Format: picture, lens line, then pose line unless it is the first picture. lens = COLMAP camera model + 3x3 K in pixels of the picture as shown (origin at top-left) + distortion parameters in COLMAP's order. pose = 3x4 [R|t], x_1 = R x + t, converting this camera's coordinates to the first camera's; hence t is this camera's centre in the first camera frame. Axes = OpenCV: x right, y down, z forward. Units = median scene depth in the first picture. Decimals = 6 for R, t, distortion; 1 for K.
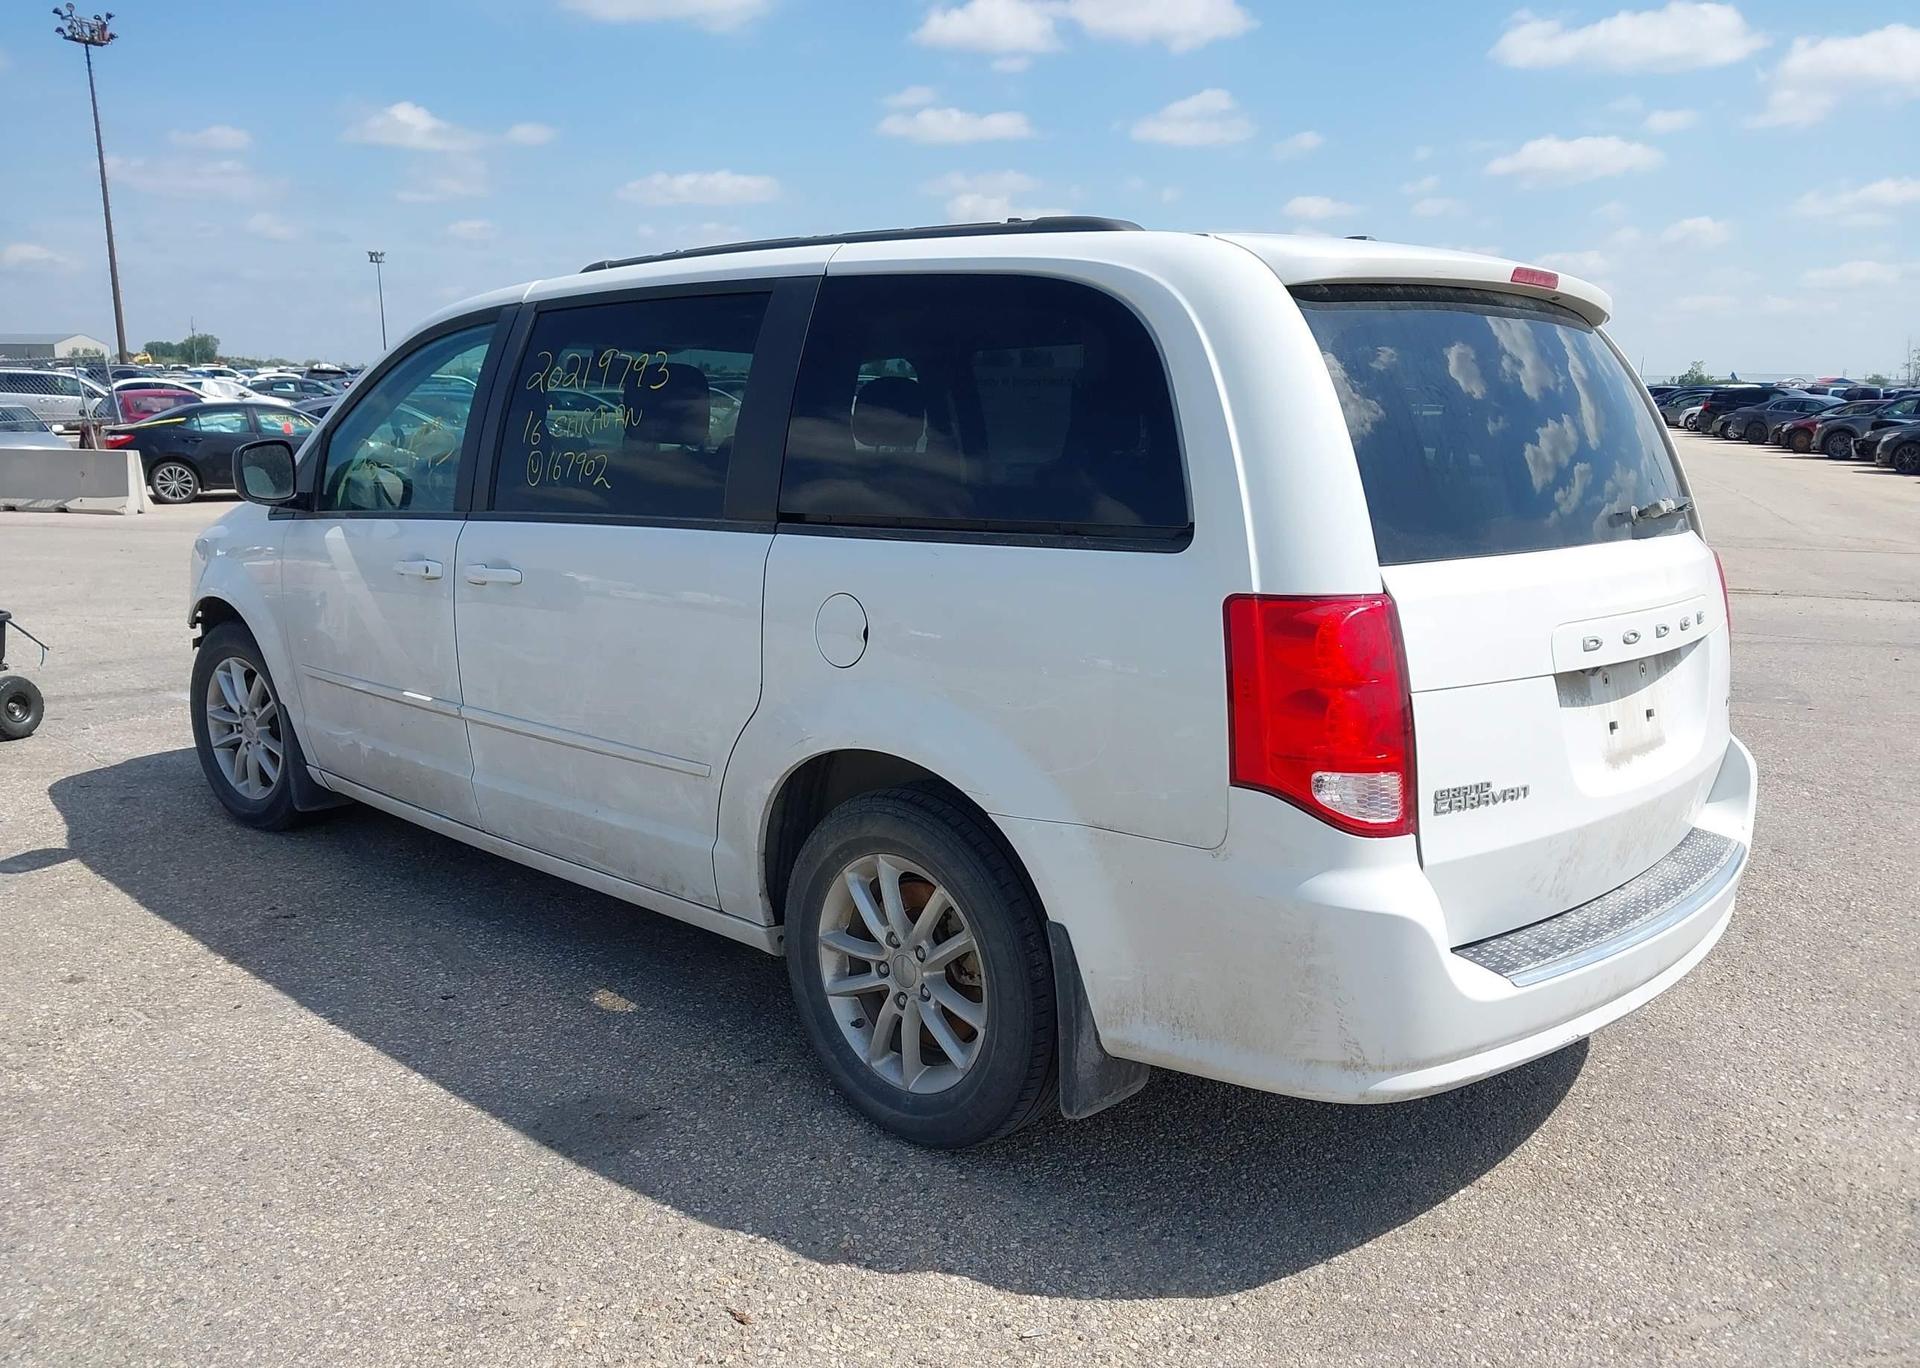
lens RADIAL K [[1547.1, 0, 948.6], [0, 1547.1, 687.8], [0, 0, 1]] dist [0.010942, -0.008189]
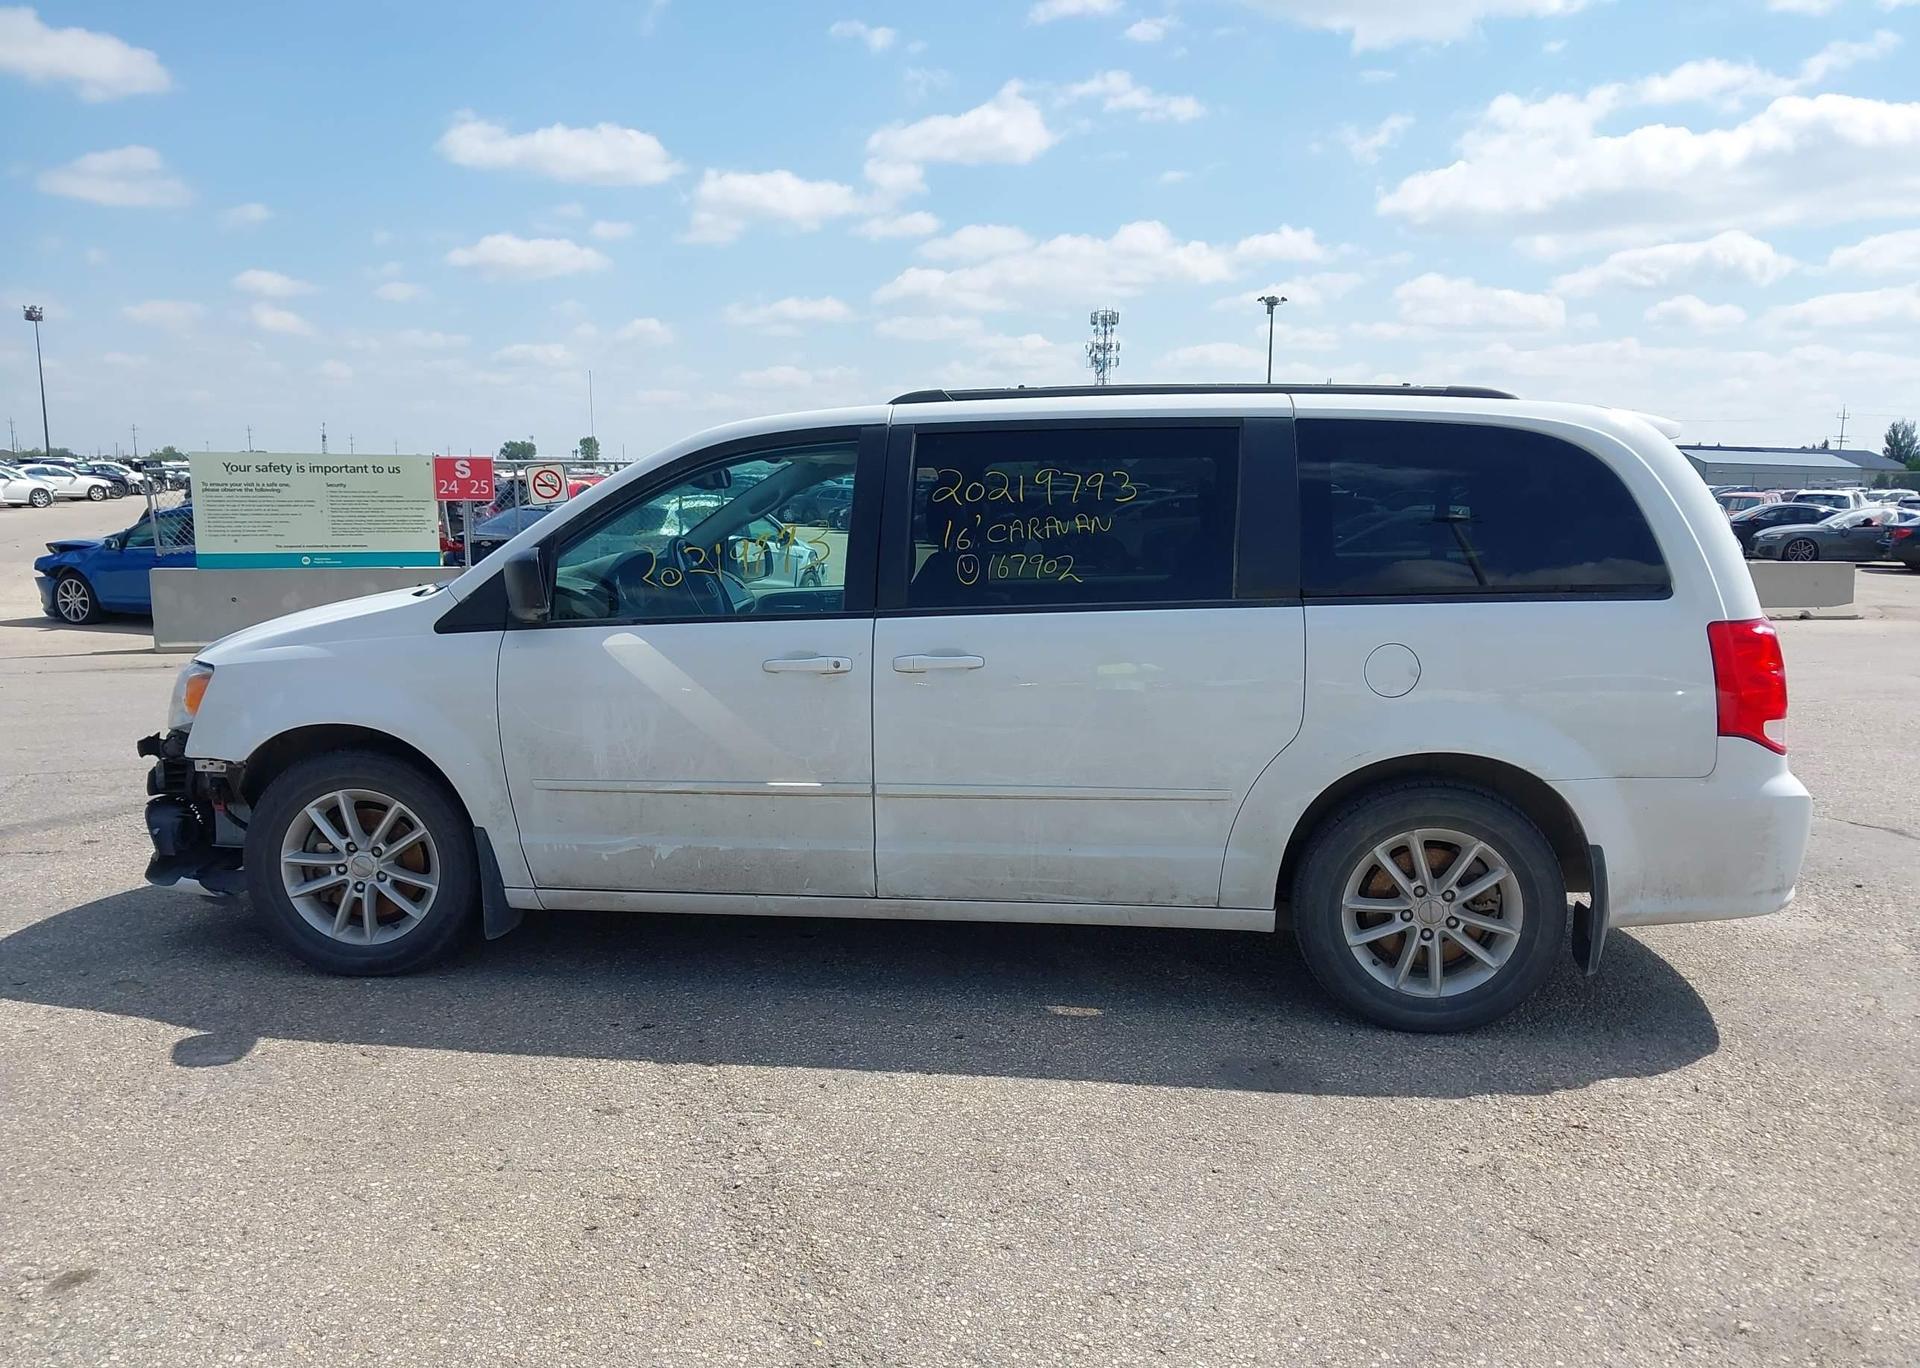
lens RADIAL K [[1547.1, 0, 950.9], [0, 1547.1, 701.4], [0, 0, 1]] dist [0.010942, -0.008189]
pose [[0.804169, -0.084173, 0.588410, -1.063014], [0.109744, 0.993929, -0.007803, -0.037336], [-0.584181, 0.070850, 0.808525, 0.094468]]
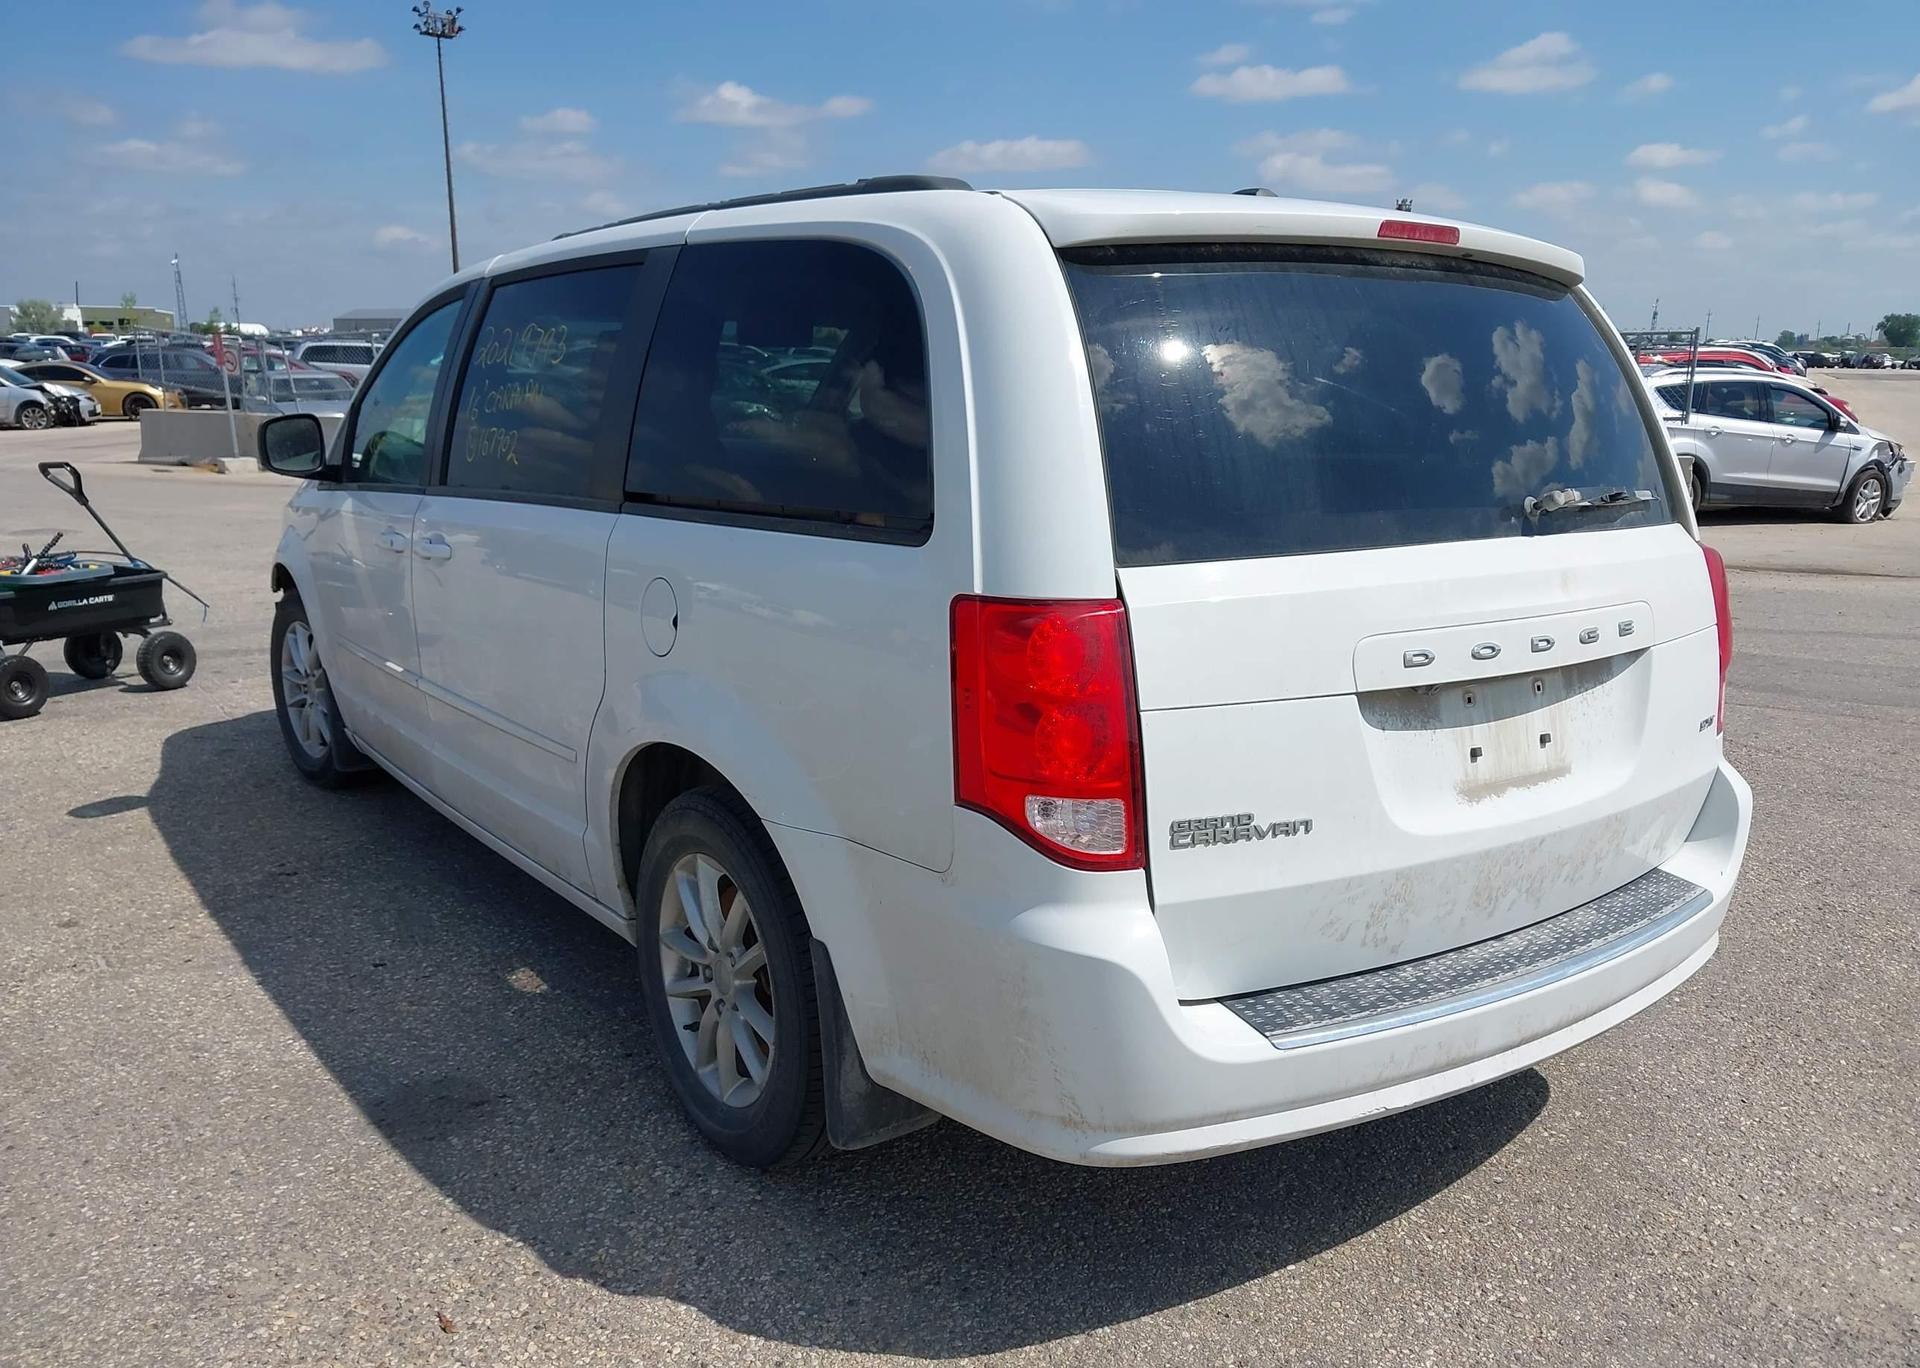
lens RADIAL K [[1547.1, 0, 949.5], [0, 1547.1, 691.7], [0, 0, 1]] dist [0.010942, -0.008189]
pose [[0.981654, 0.034587, -0.187508, 0.253066], [-0.030264, 0.999207, 0.025871, -0.019178], [0.188254, -0.019722, 0.981922, 0.081625]]
